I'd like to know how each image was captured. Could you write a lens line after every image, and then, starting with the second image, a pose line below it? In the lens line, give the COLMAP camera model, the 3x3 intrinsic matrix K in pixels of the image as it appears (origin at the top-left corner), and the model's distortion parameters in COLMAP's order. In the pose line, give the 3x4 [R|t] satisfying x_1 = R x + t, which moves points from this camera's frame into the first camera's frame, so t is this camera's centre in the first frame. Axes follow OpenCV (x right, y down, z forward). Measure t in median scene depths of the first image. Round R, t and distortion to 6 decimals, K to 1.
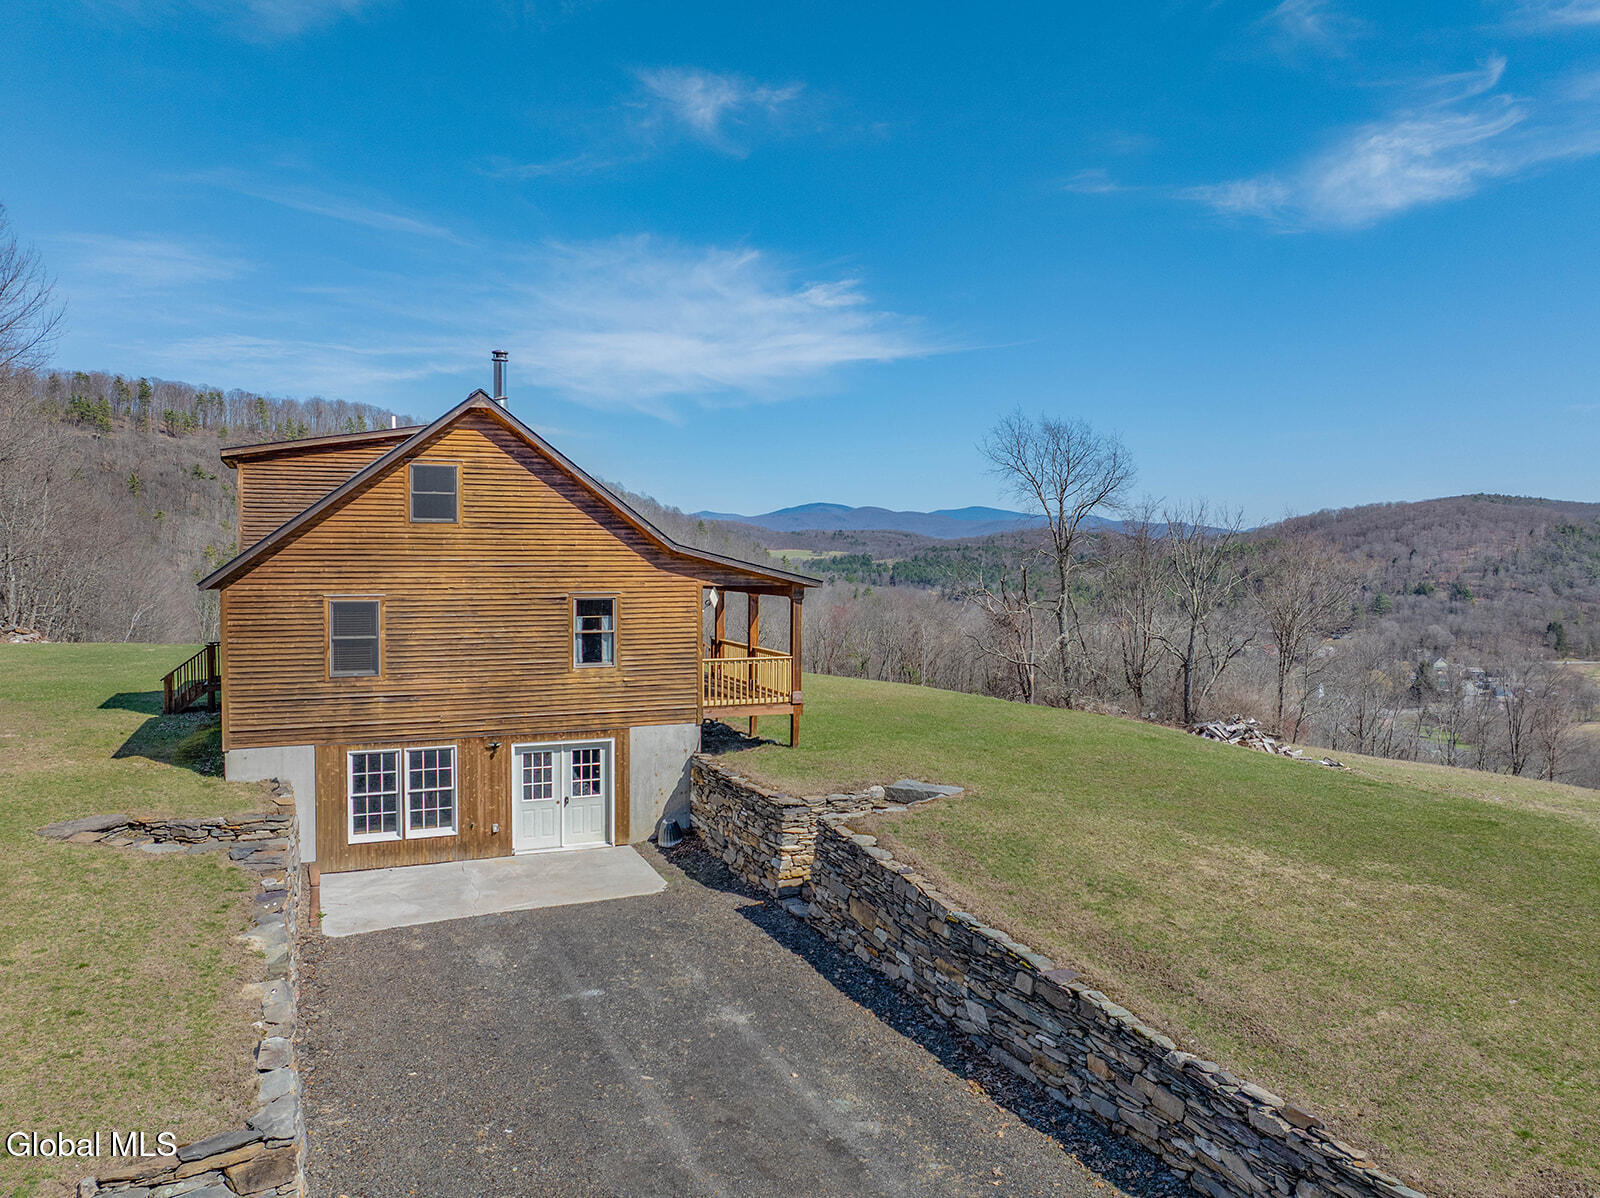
lens RADIAL K [[1158.3, 0, 800.0], [0, 1158.3, 599.0], [0, 0, 1]] dist [-0.009727, -0.005031]
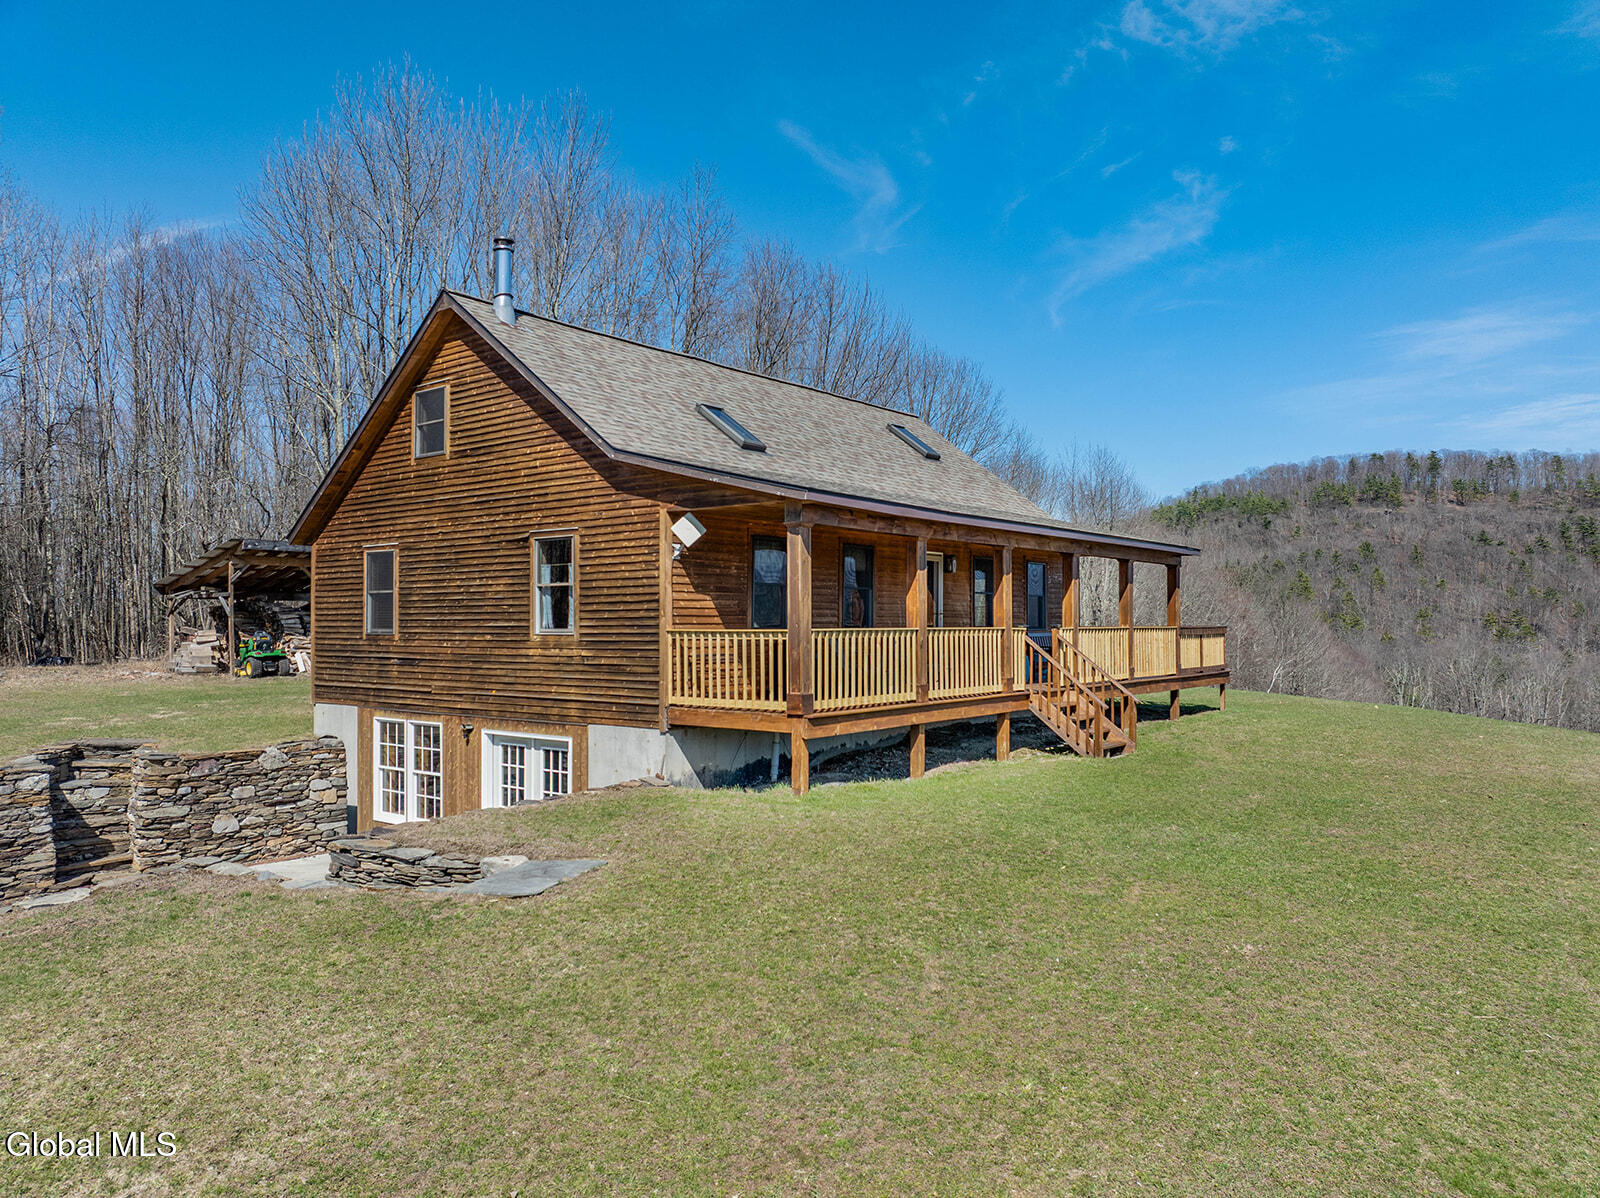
lens RADIAL K [[1123.7, 0, 800.0], [0, 1123.7, 599.0], [0, 0, 1]] dist [-0.007758, -0.058659]
pose [[0.468394, -0.028047, -0.883074, 0.509787], [-0.031626, 0.998323, -0.048482, 0.066346], [0.882953, 0.050637, 0.466722, 0.814038]]
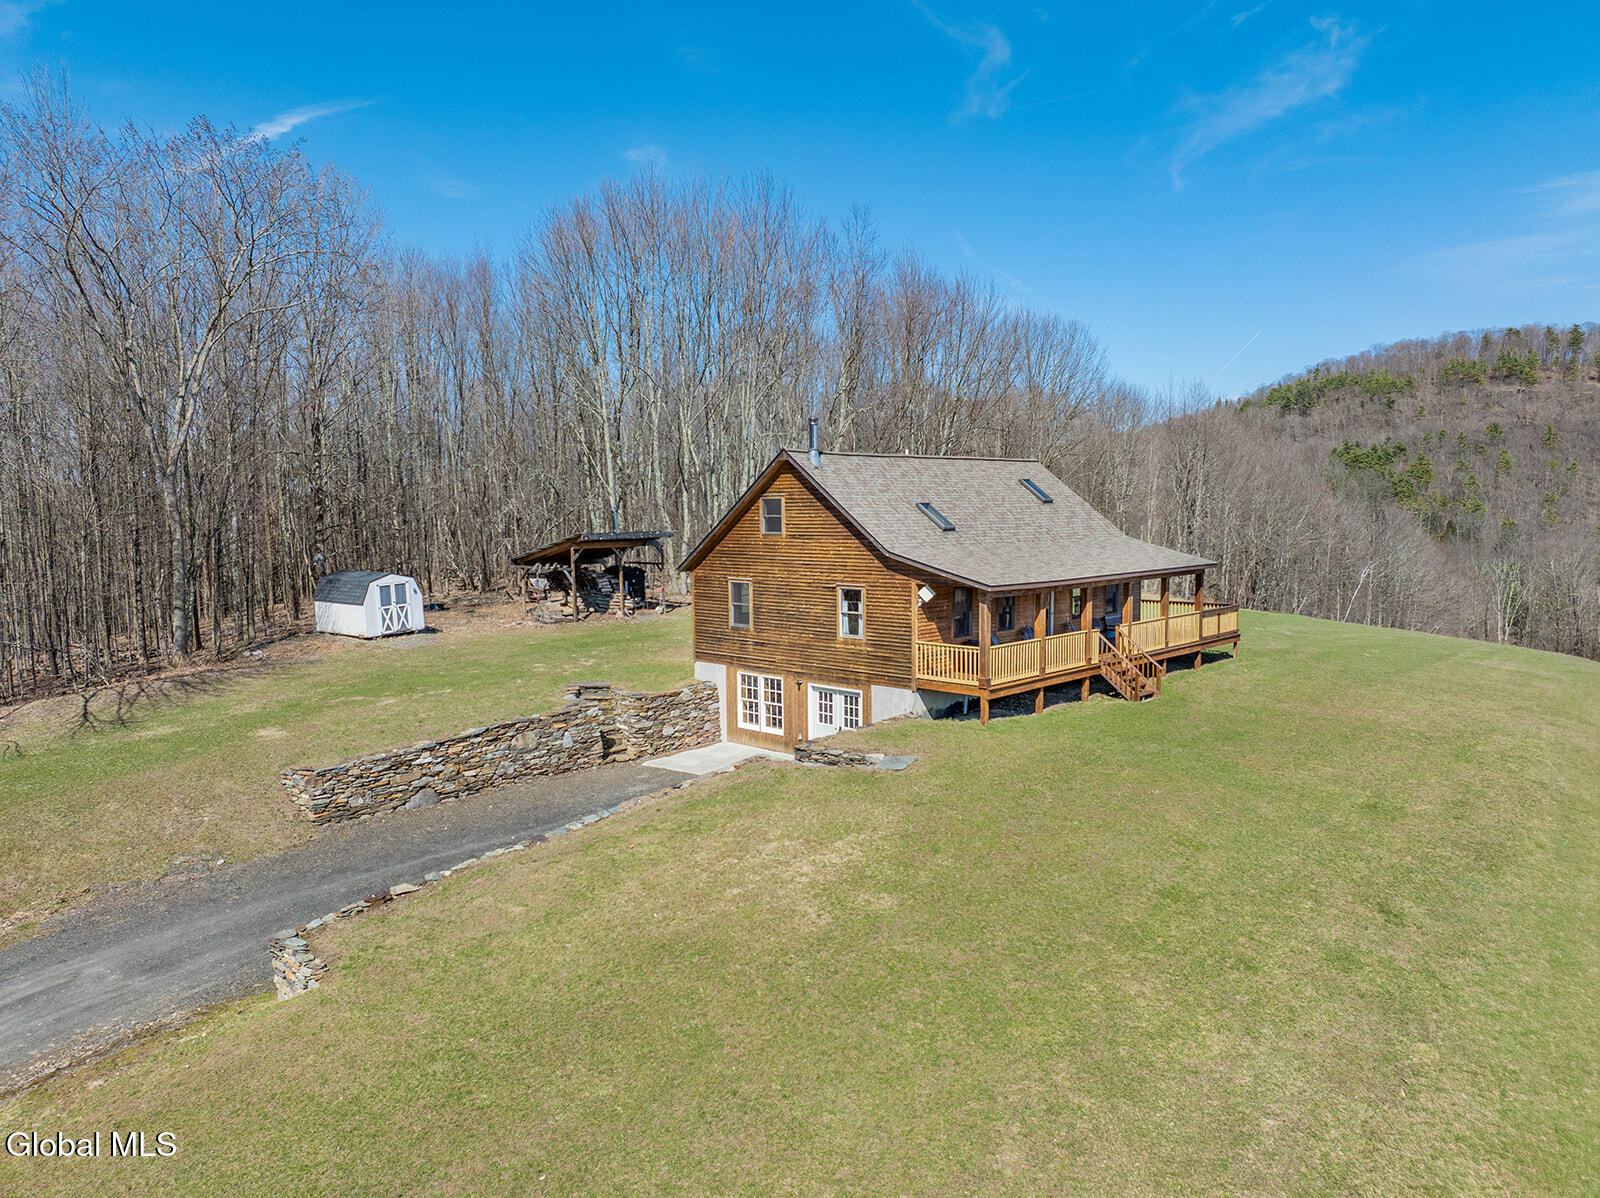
lens RADIAL K [[1131.5, 0, 800.0], [0, 1131.5, 599.0], [0, 0, 1]] dist [-0.010117, -0.005631]
pose [[0.384737, 0.070942, -0.920296, 1.058454], [-0.026706, 0.997480, 0.065728, -0.076754], [0.922640, -0.000711, 0.385662, 0.418544]]
